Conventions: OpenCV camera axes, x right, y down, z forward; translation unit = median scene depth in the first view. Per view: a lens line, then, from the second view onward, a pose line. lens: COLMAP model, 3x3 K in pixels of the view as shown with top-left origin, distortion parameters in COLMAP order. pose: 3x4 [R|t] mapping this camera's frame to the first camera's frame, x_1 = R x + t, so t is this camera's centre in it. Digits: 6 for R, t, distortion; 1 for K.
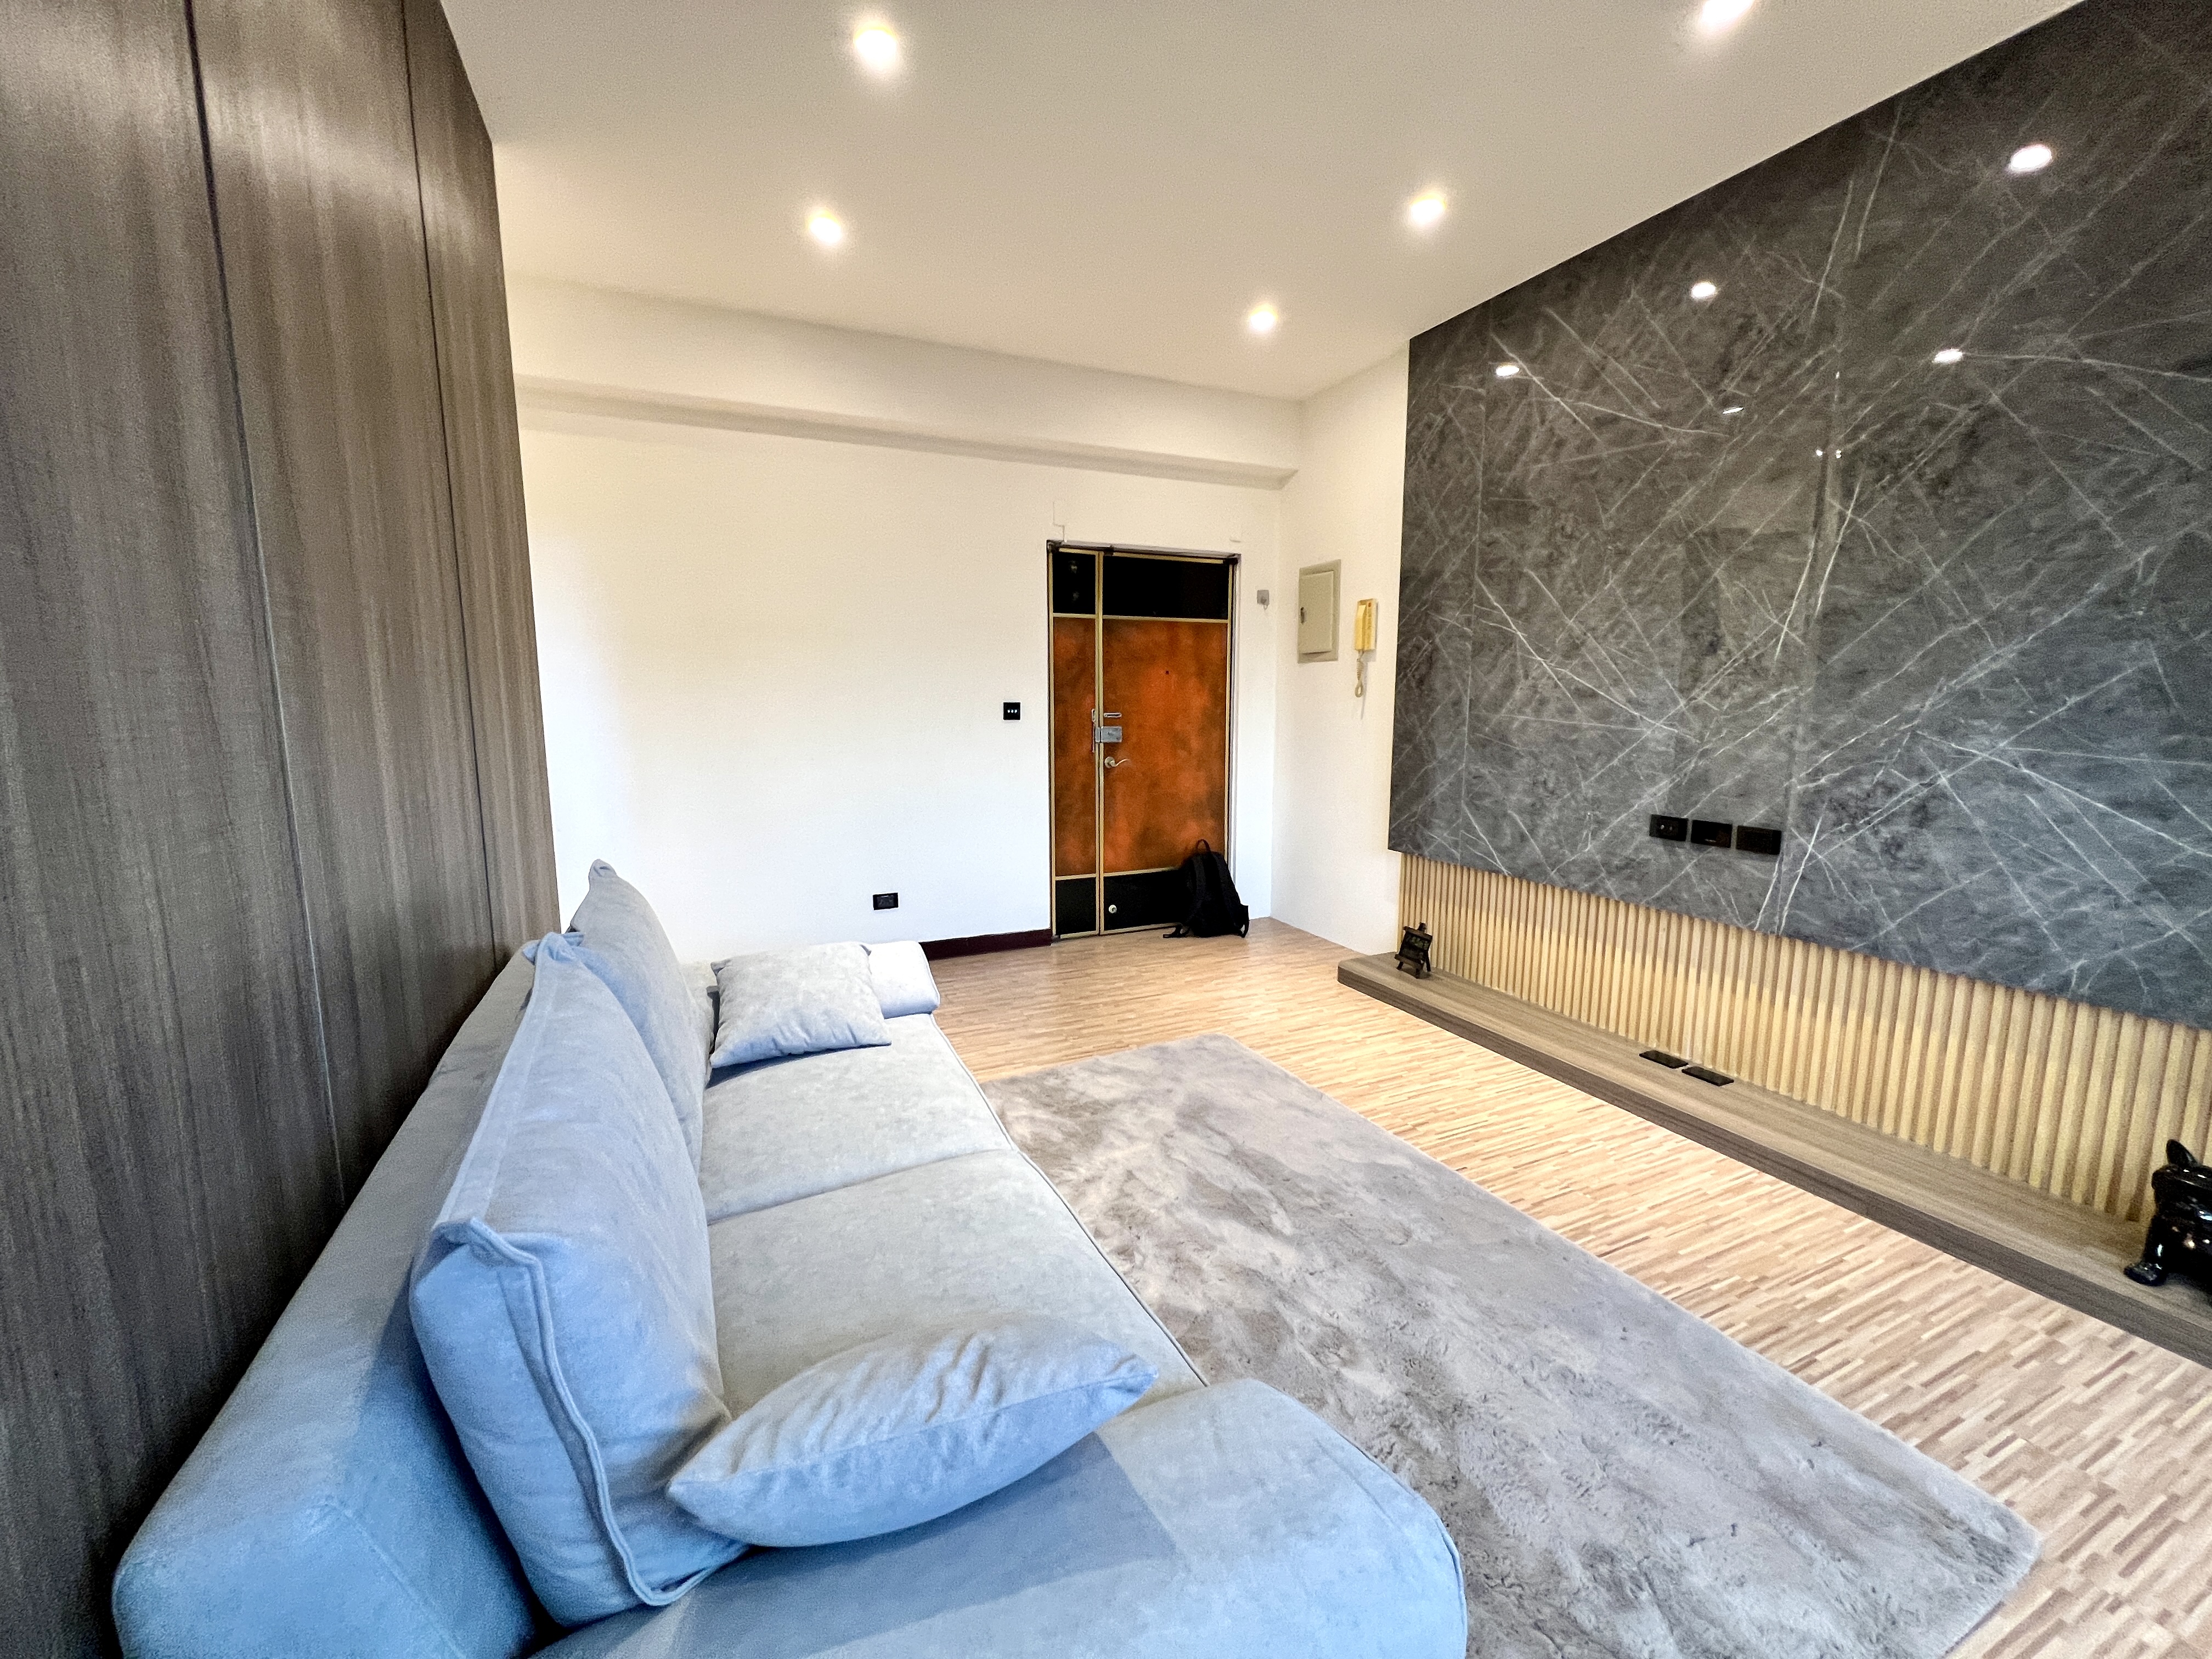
lens RADIAL K [[887.8, 0, 1100.8], [0, 887.8, 823.9], [0, 0, 1]] dist [-0.002242, 0.000472]
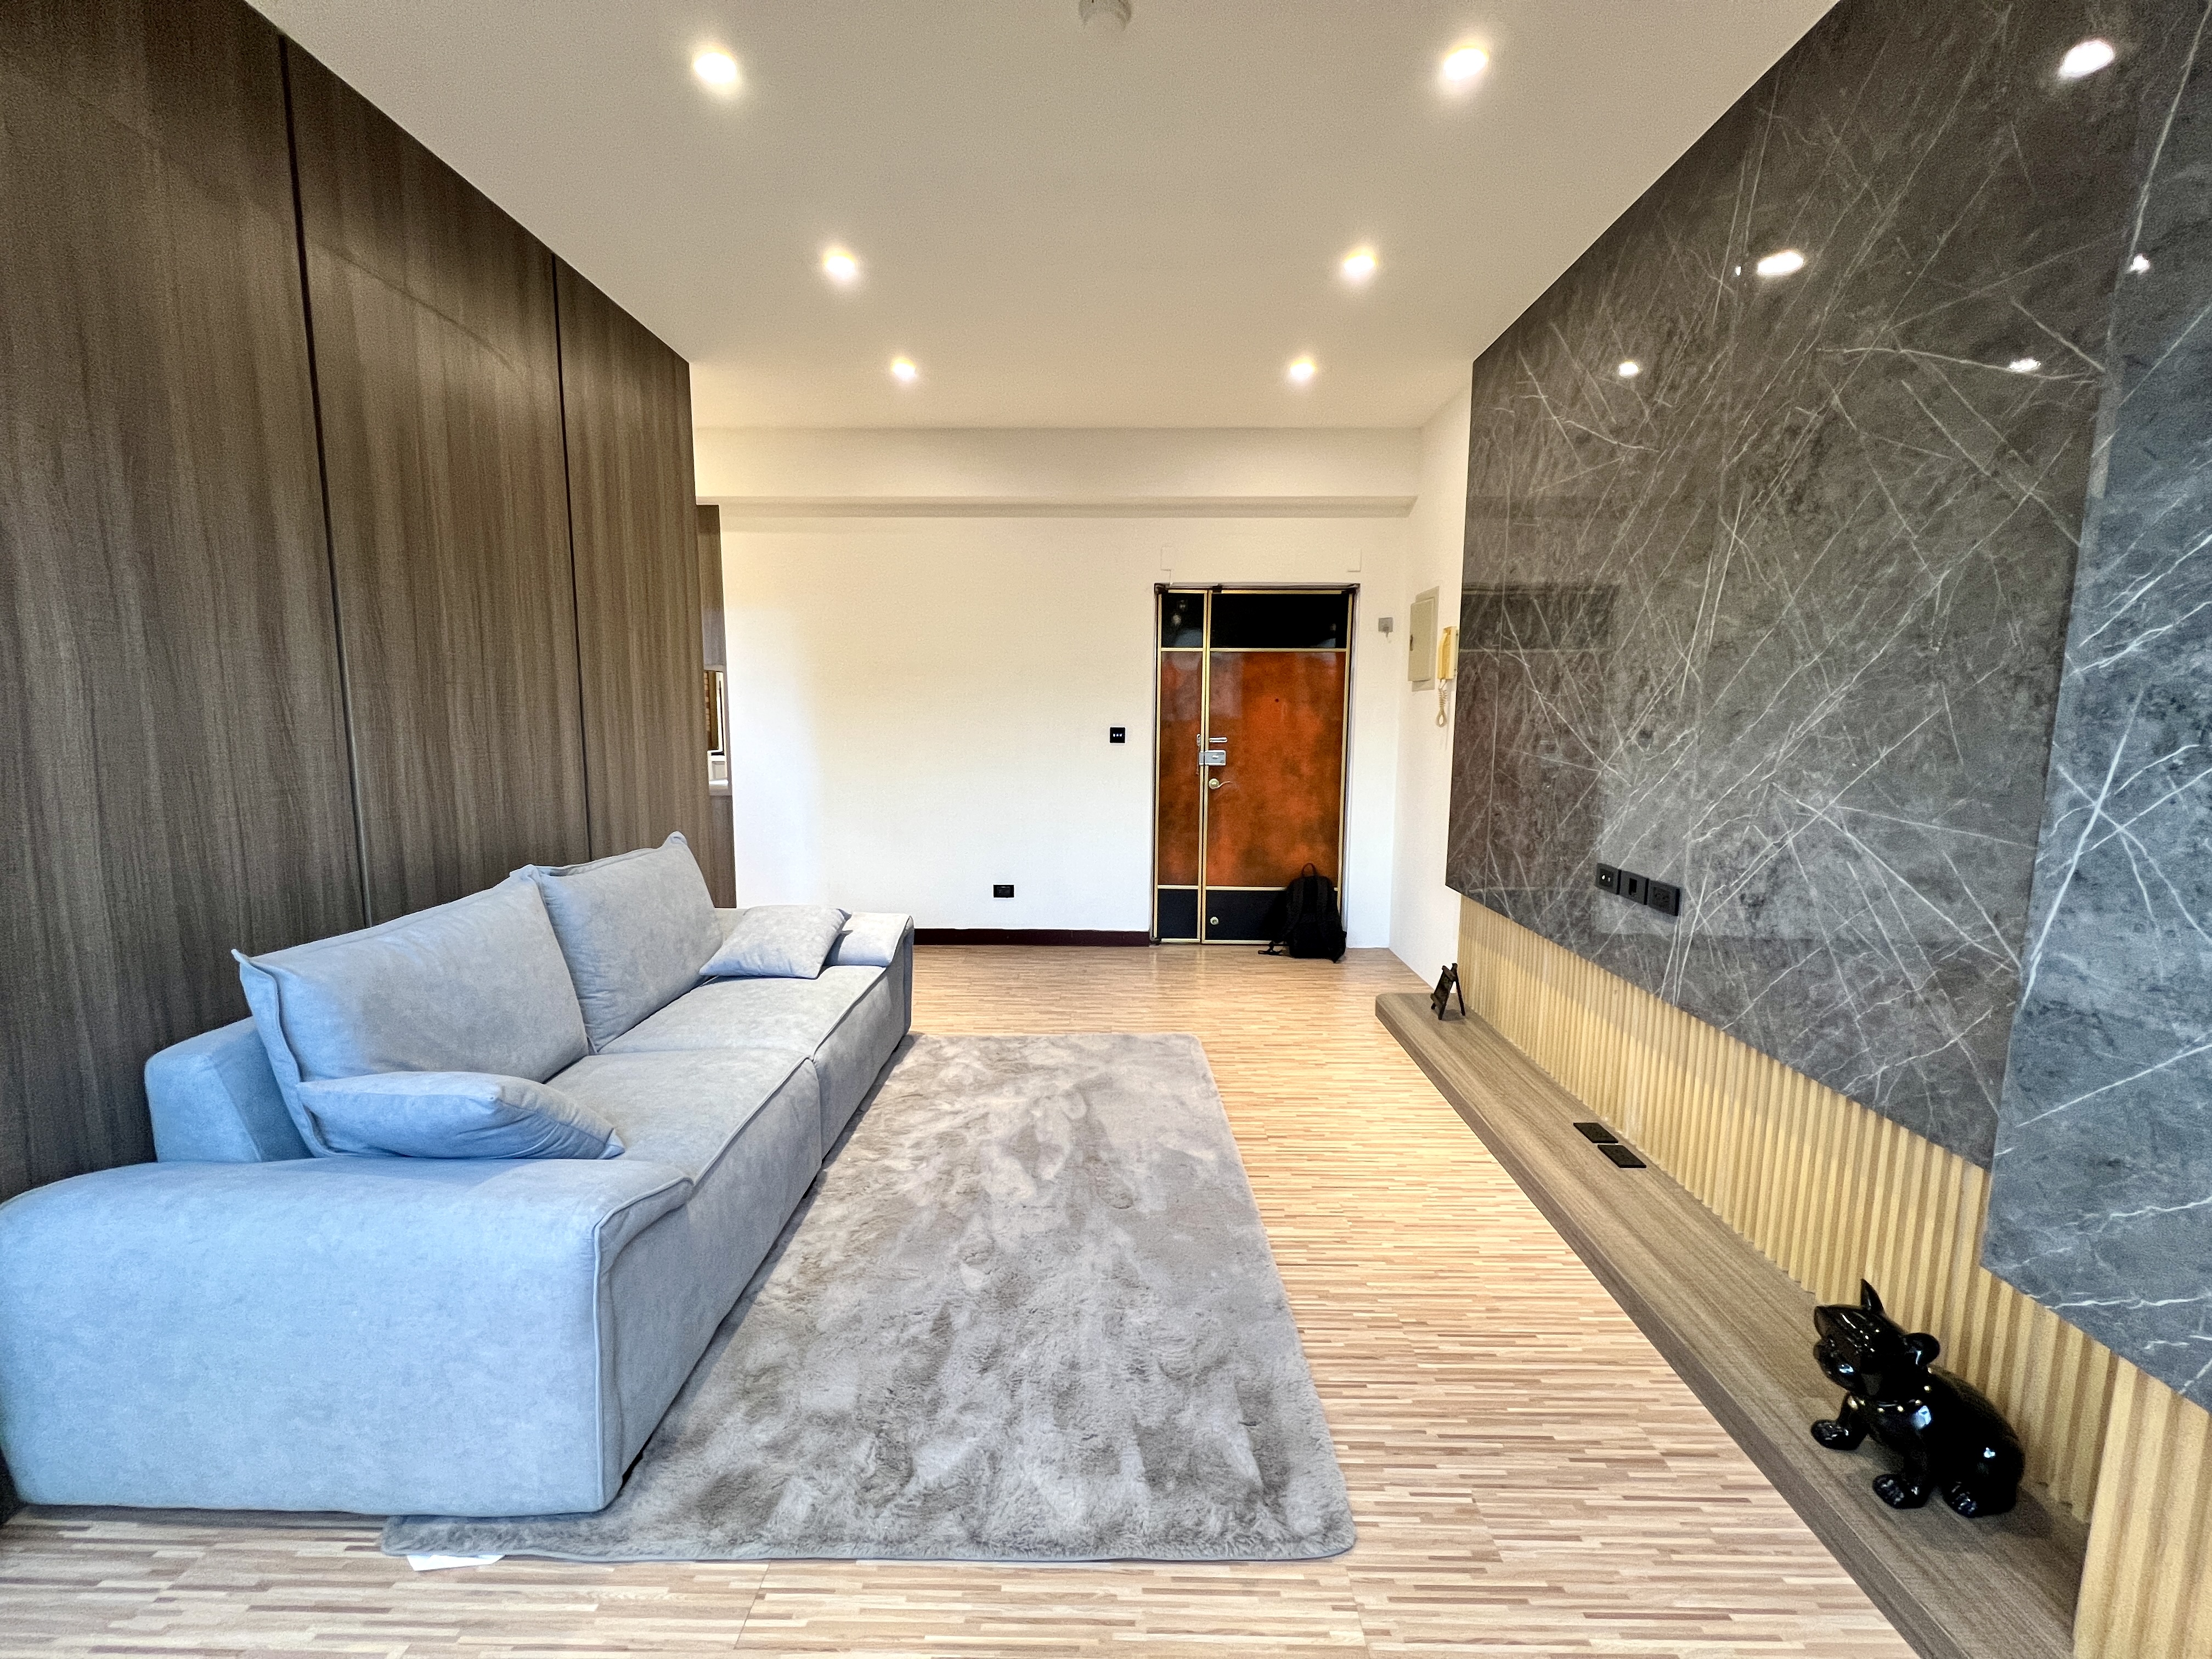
lens RADIAL K [[887.8, 0, 1099.8], [0, 887.8, 825.1], [0, 0, 1]] dist [-0.002242, 0.000472]
pose [[0.902317, 0.061055, -0.426727, 0.593387], [-0.068208, 0.997670, -0.001484, -0.014586], [0.425642, 0.030445, 0.904379, -0.052995]]
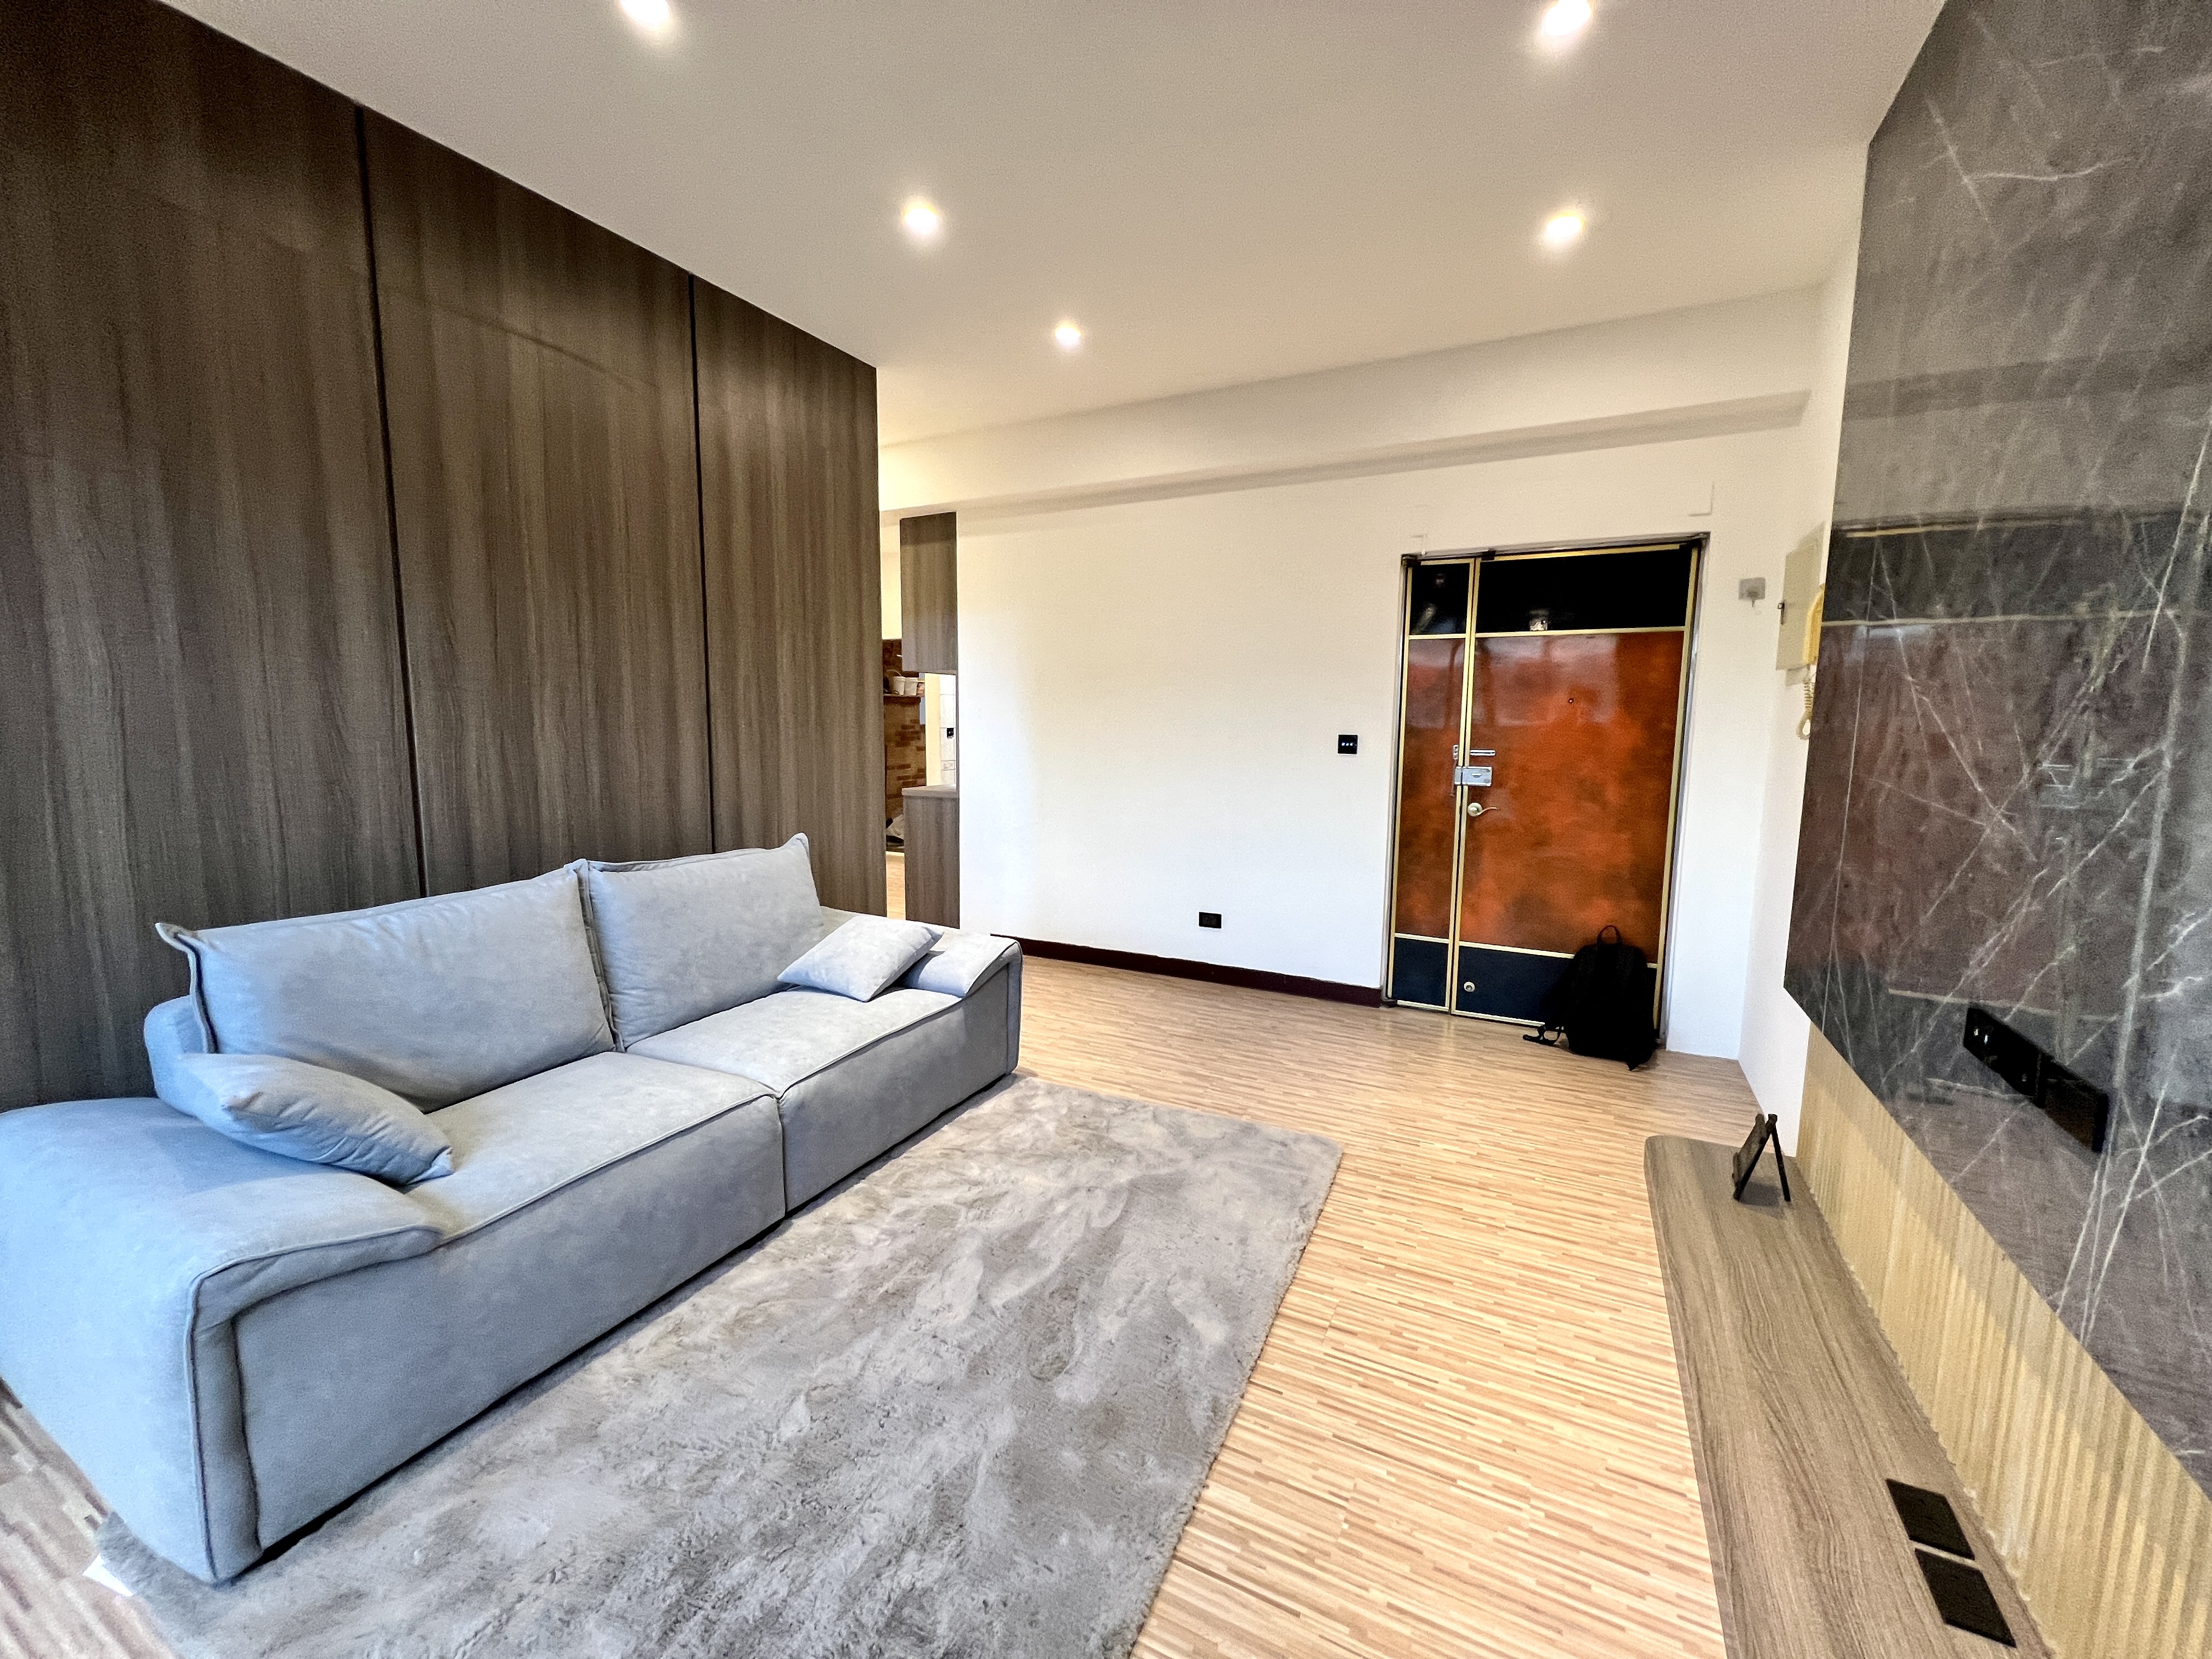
lens RADIAL K [[887.8, 0, 1097.7], [0, 887.8, 823.6], [0, 0, 1]] dist [-0.002242, 0.000472]
pose [[0.614882, 0.100582, -0.782179, 0.756019], [-0.120190, 0.992199, 0.033105, -0.070883], [0.779407, 0.073655, 0.622174, 0.361143]]
